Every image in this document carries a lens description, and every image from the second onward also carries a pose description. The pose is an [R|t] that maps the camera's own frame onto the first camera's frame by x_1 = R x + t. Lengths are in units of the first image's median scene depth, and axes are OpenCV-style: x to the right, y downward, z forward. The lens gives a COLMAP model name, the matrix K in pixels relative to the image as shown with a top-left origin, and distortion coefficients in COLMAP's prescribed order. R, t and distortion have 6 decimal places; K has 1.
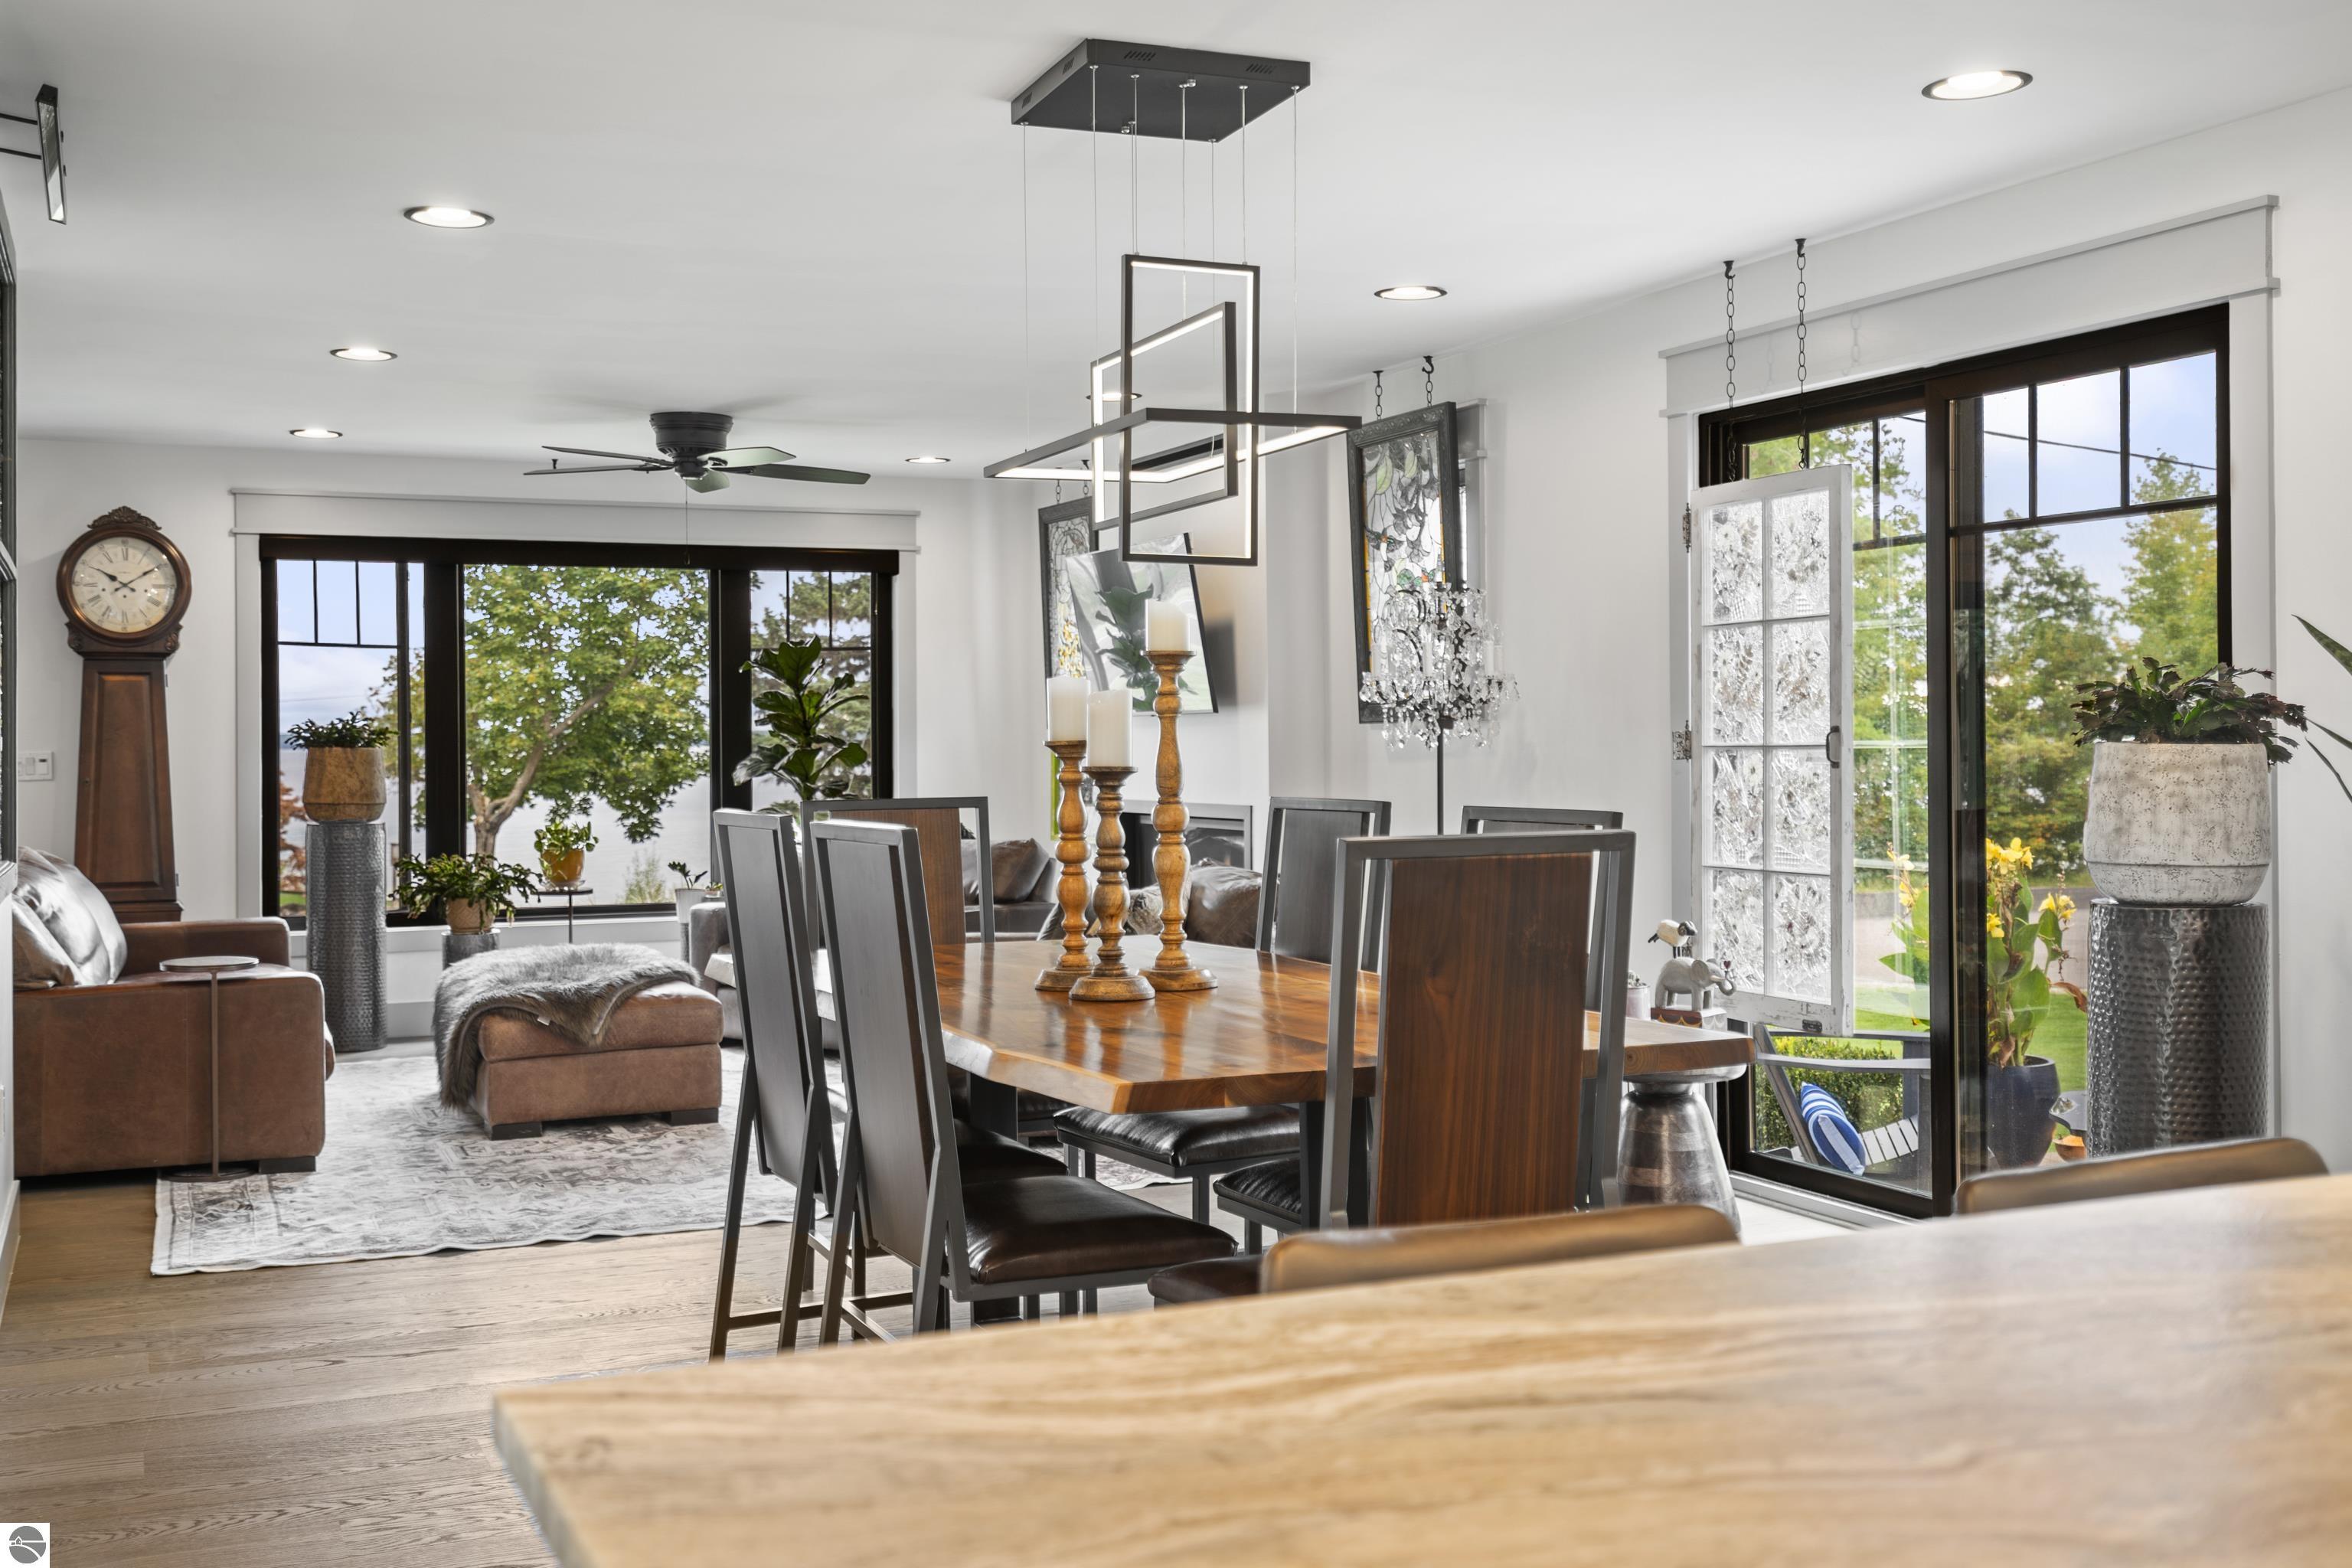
lens RADIAL K [[2372.3, 0, 1160.4], [0, 2372.3, 743.8], [0, 0, 1]] dist [0.002470, 0.000000]
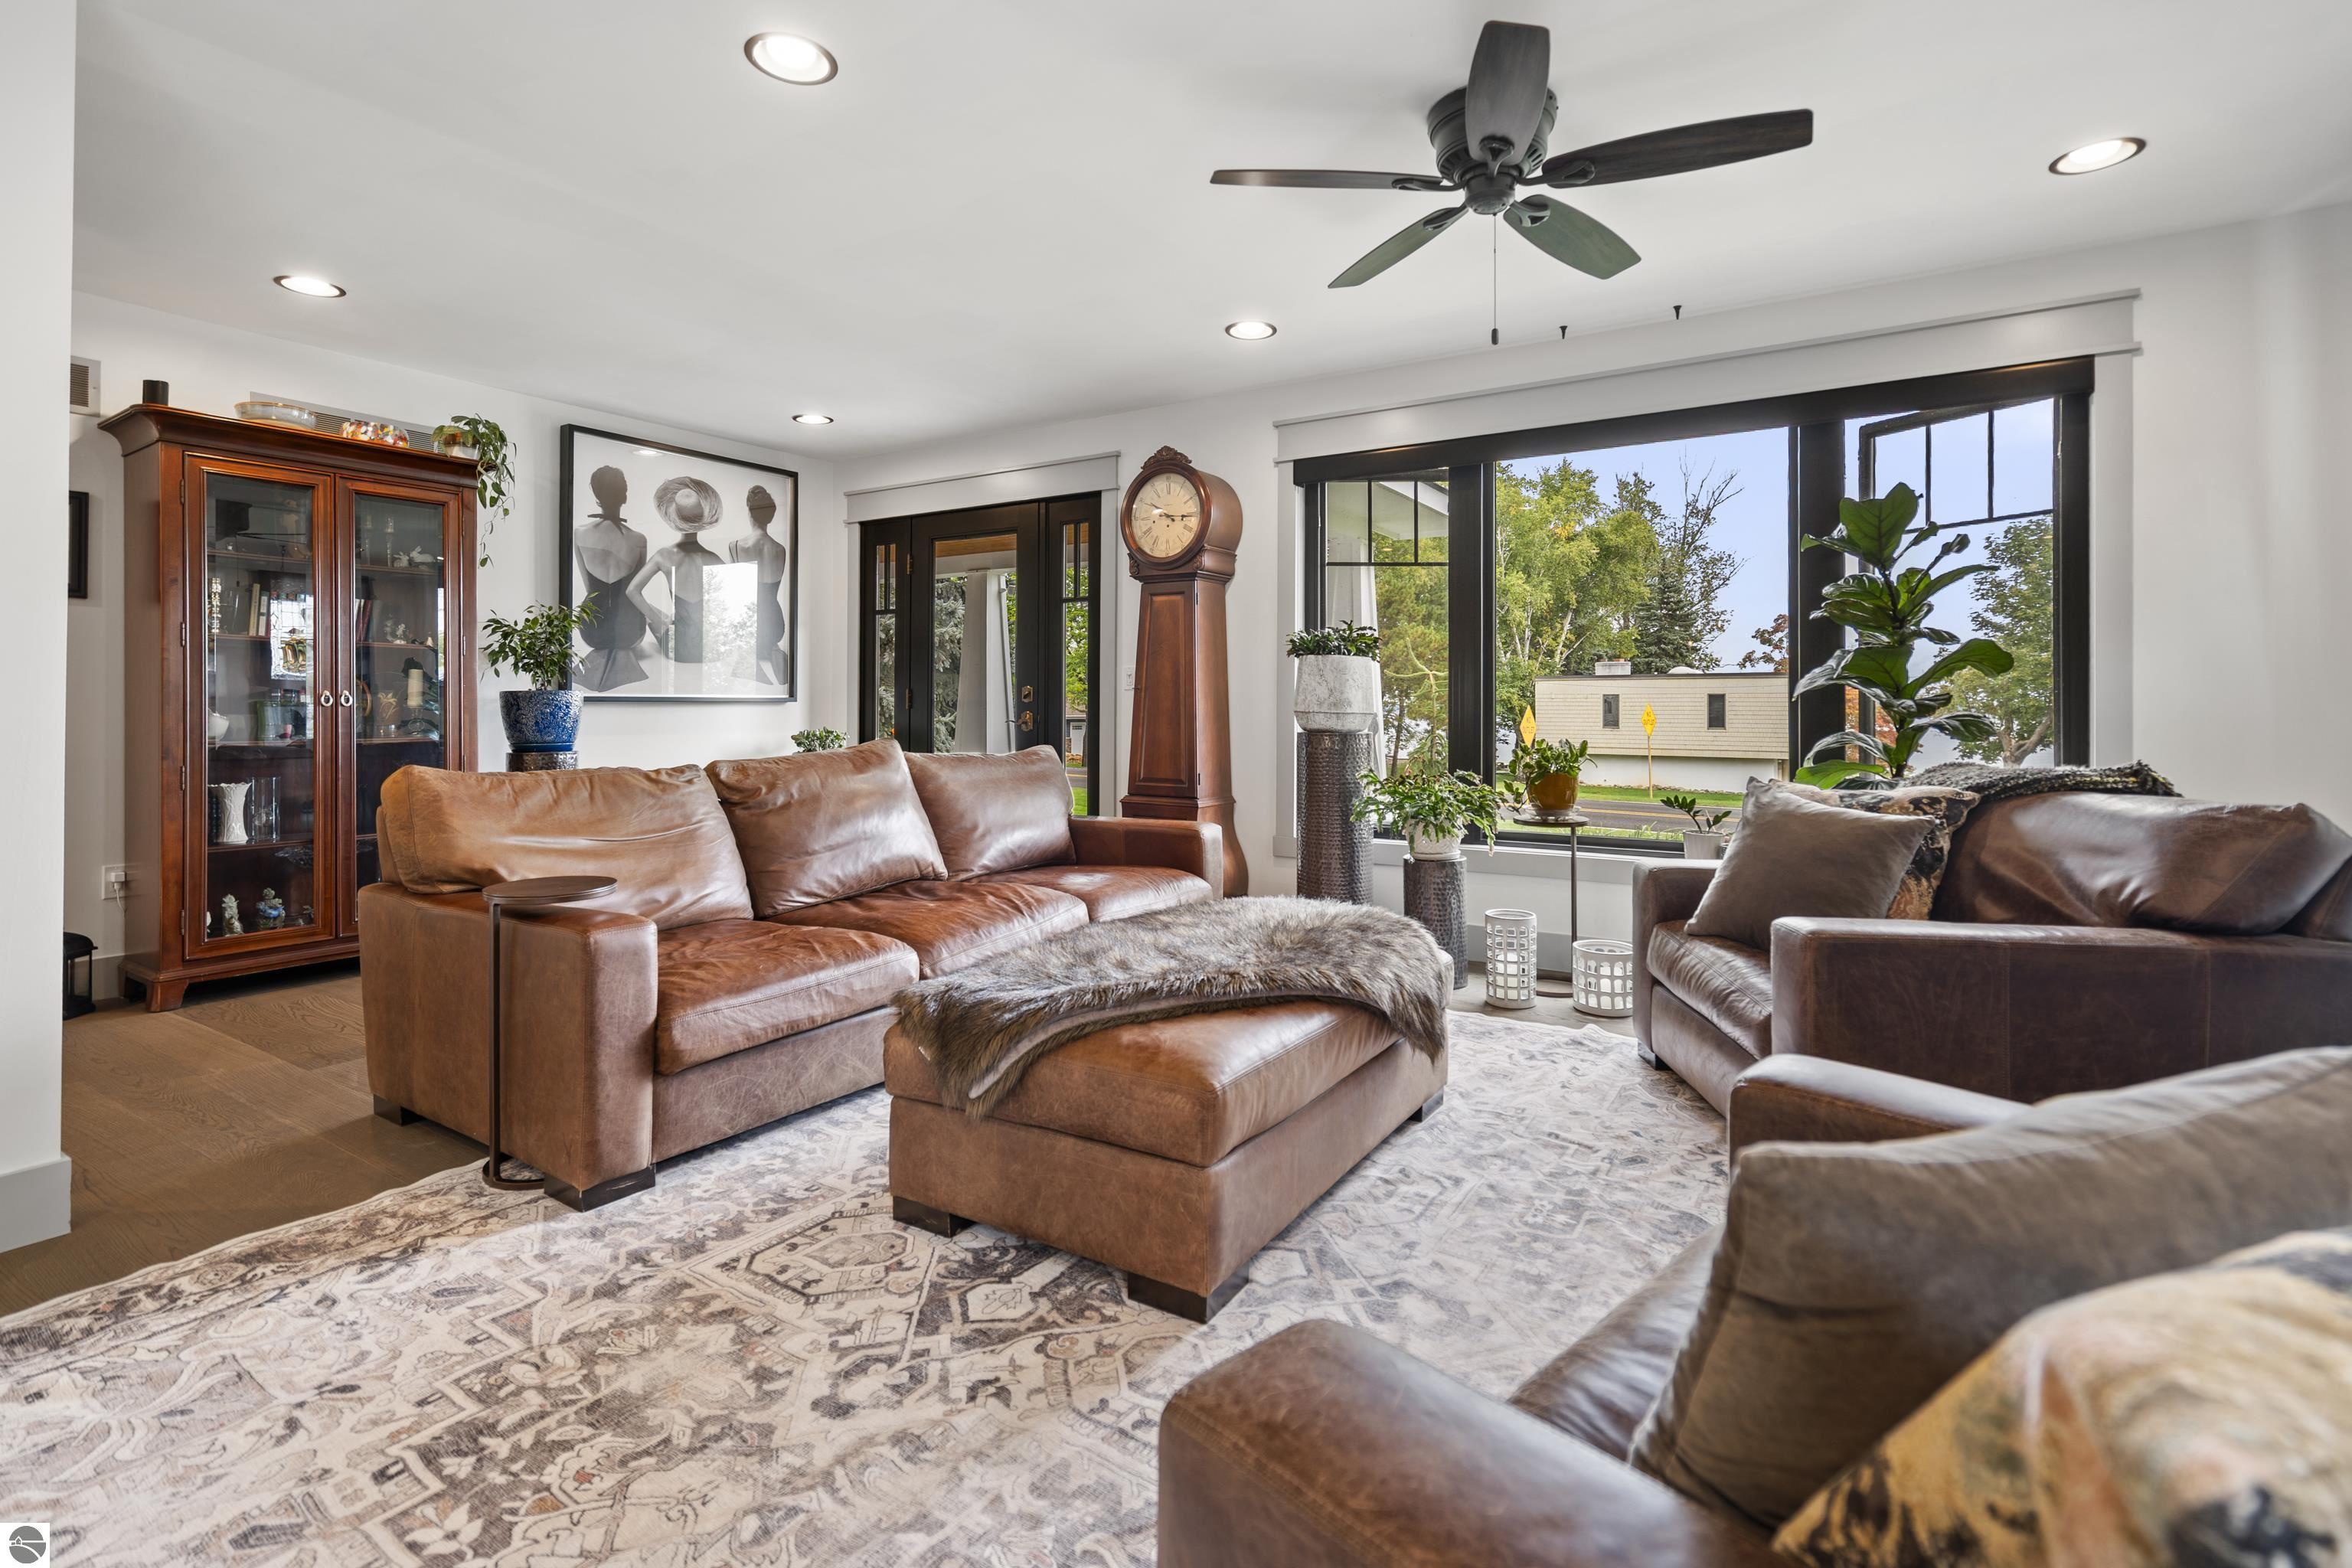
lens RADIAL K [[1094.3, 0, 1177.8], [0, 1094.3, 702.1], [0, 0, 1]] dist [-0.005356, 0.001346]
pose [[0.554545, 0.004942, -0.832139, 0.003570], [-0.010000, 0.999950, -0.000726, 0.027486], [0.832094, 0.008724, 0.554566, 0.871893]]
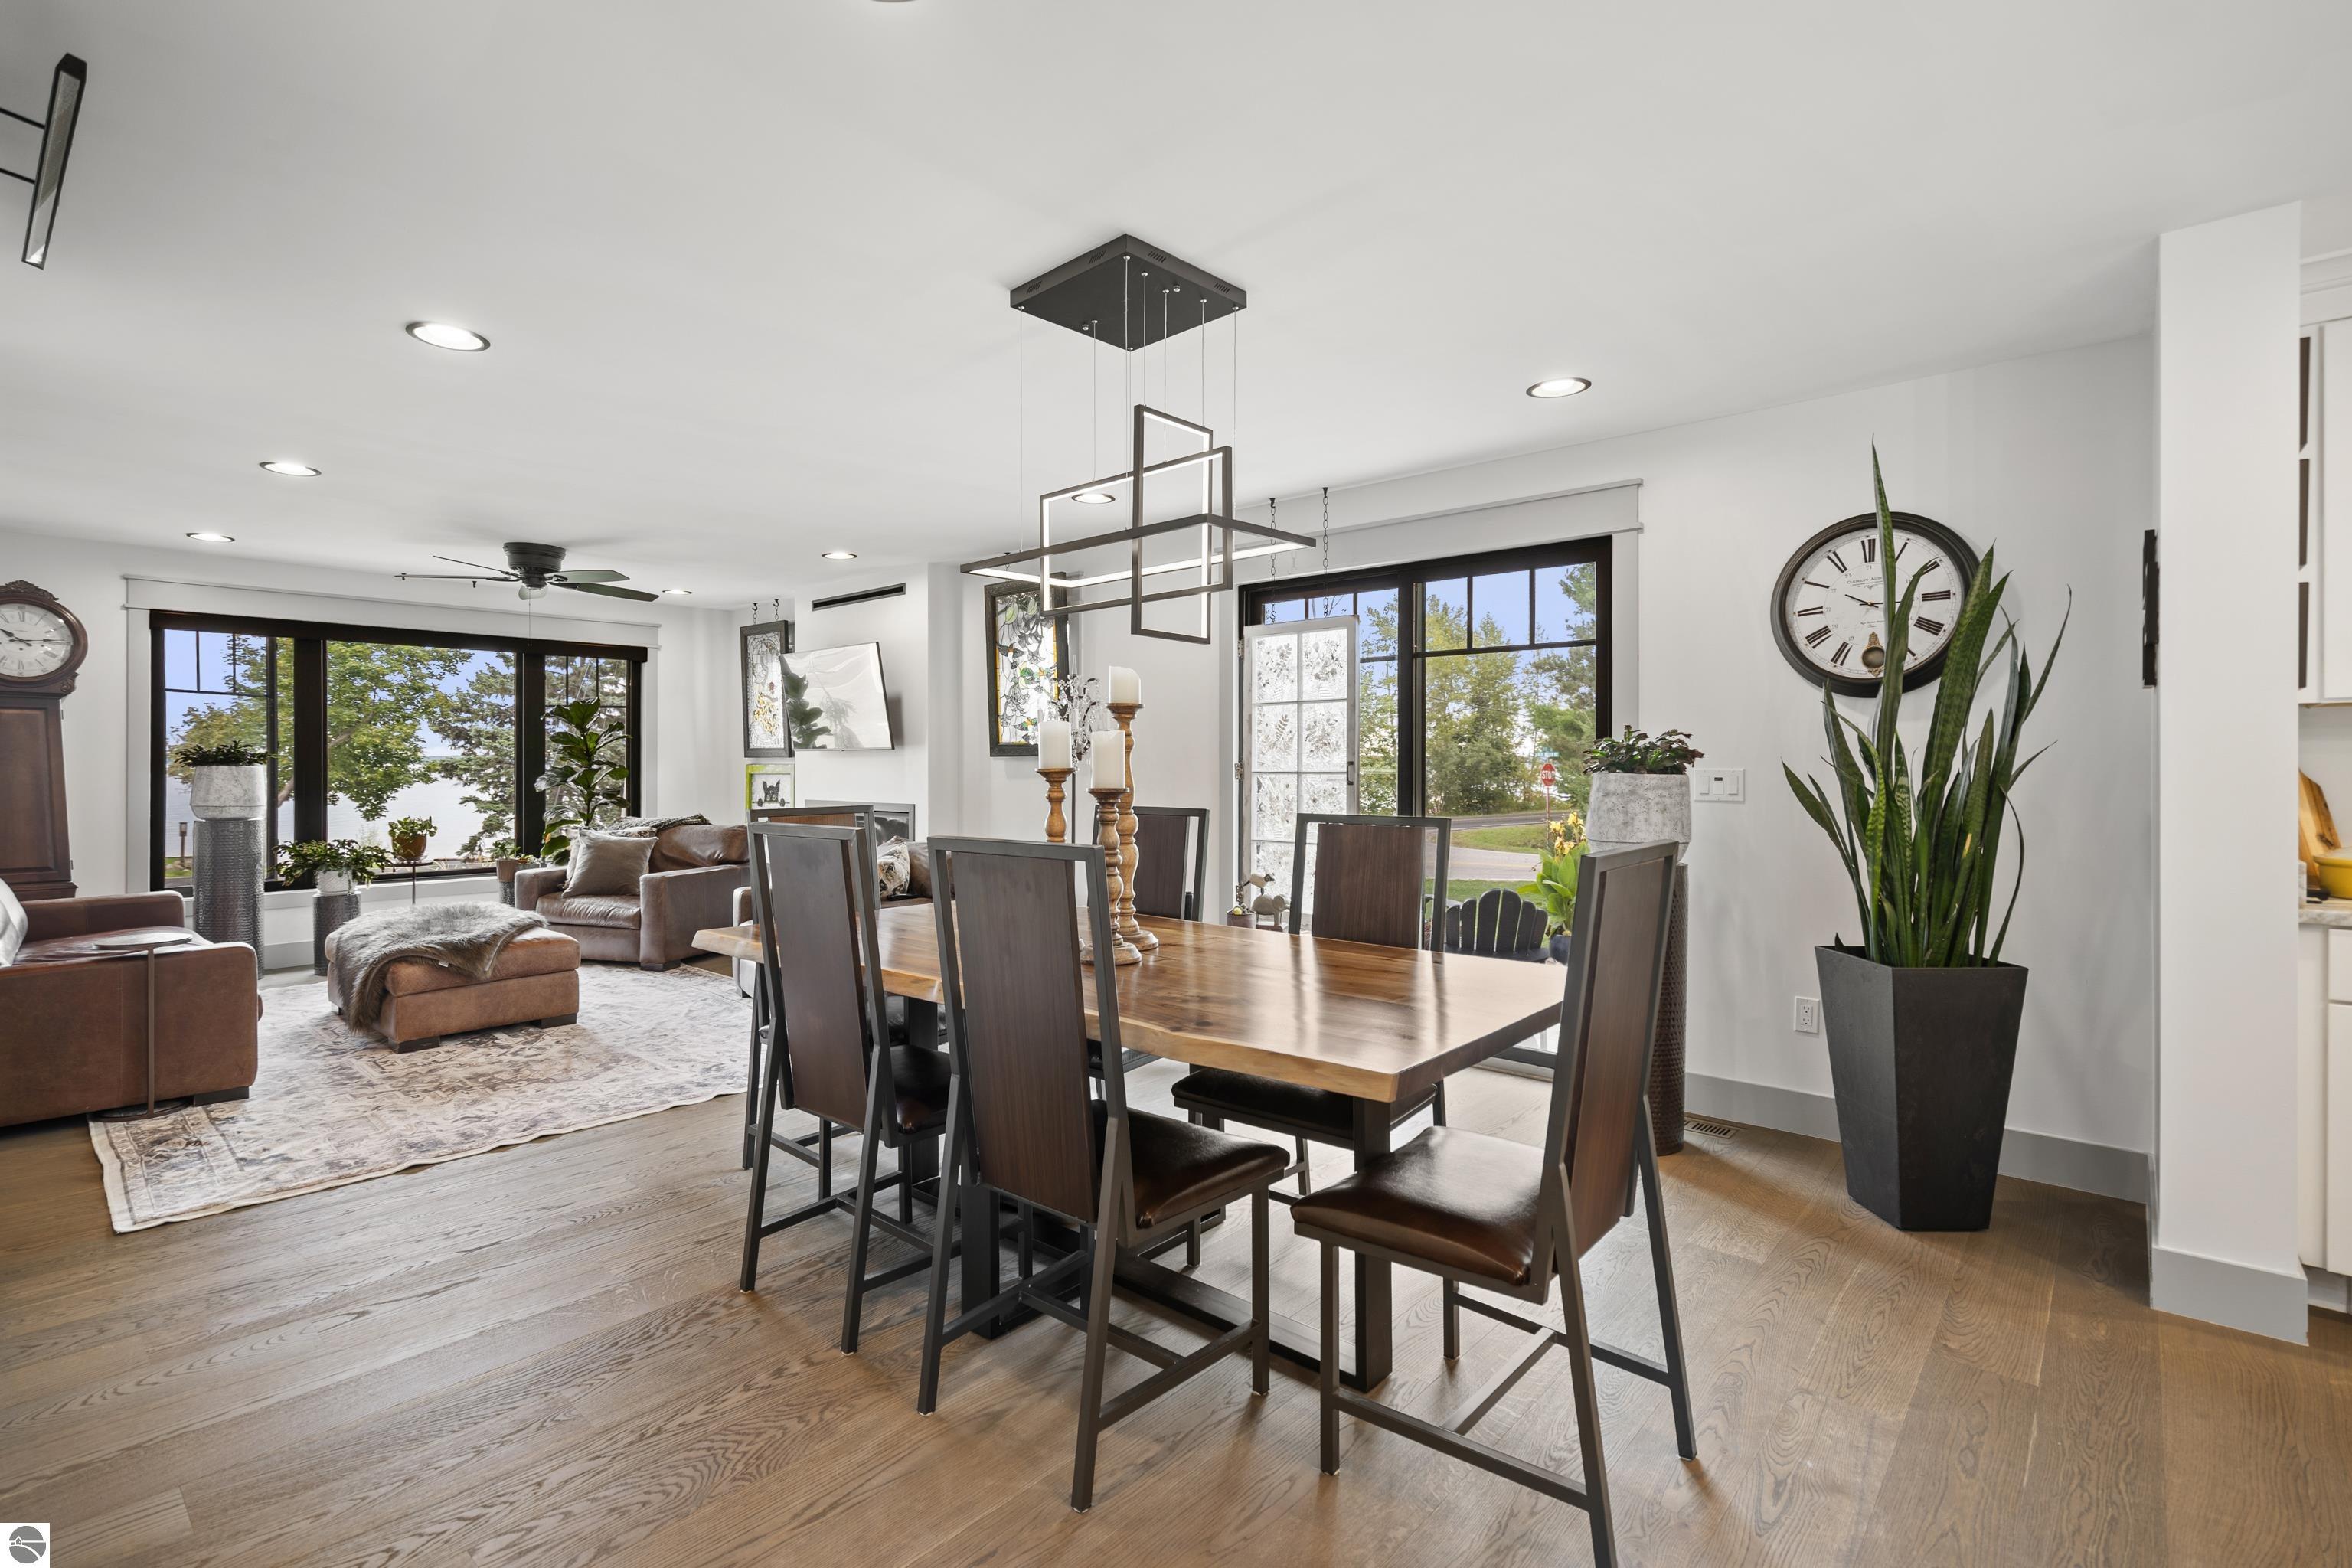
lens RADIAL K [[1094.3, 0, 1173.8], [0, 1094.3, 766.0], [0, 0, 1]] dist [-0.005356, 0.001346]
pose [[0.907729, 0.007321, 0.419493, -0.136625], [-0.007043, 0.999973, -0.002211, -0.000951], [-0.419498, -0.000947, 0.907756, 0.232458]]
